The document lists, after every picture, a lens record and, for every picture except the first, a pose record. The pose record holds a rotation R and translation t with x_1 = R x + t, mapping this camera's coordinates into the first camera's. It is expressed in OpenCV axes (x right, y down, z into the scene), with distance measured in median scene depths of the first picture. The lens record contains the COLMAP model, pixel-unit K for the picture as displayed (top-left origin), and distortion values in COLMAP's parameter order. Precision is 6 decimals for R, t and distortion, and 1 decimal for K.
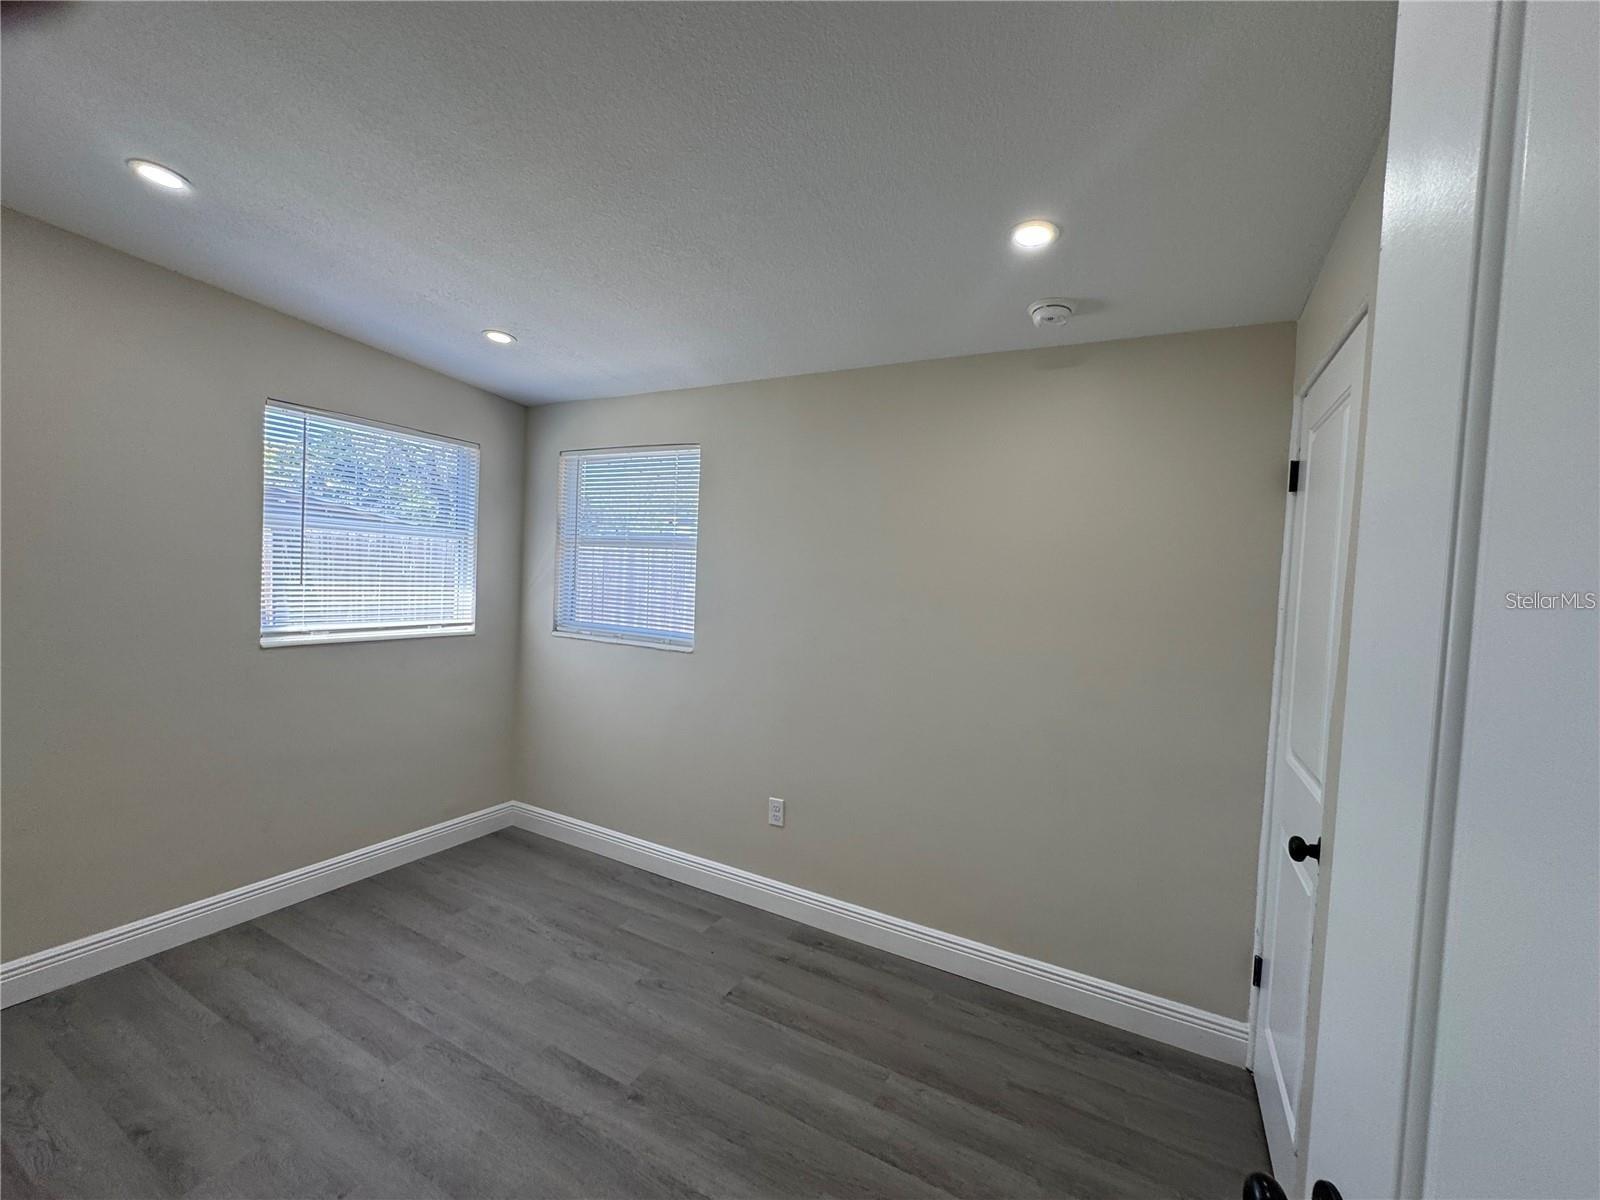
lens RADIAL K [[654.3, 0, 797.6], [0, 654.3, 599.7], [0, 0, 1]] dist [-0.004822, 0.000046]
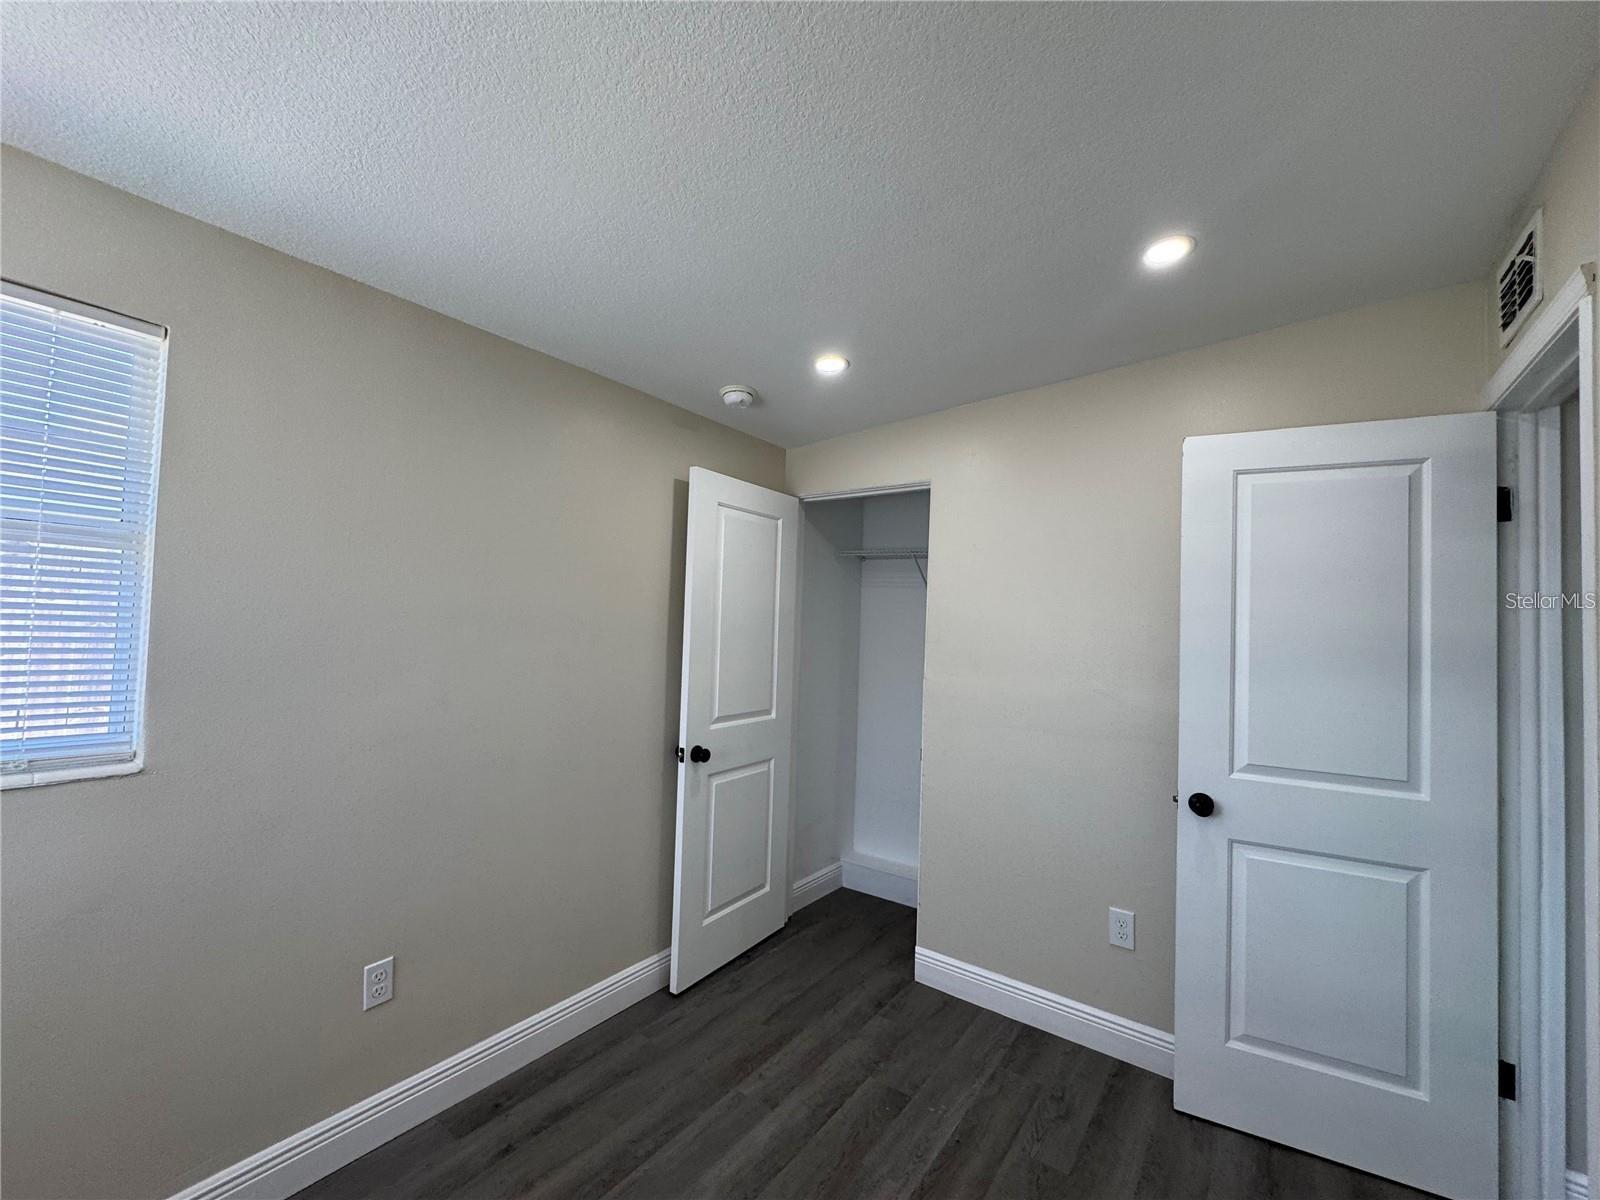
lens RADIAL K [[654.3, 0, 797.6], [0, 654.3, 599.7], [0, 0, 1]] dist [-0.004822, 0.000046]
pose [[0.140315, -0.002887, 0.990103, -0.835121], [0.019237, 0.999815, 0.000189, -0.042941], [-0.989920, 0.019020, 0.140345, 0.725673]]
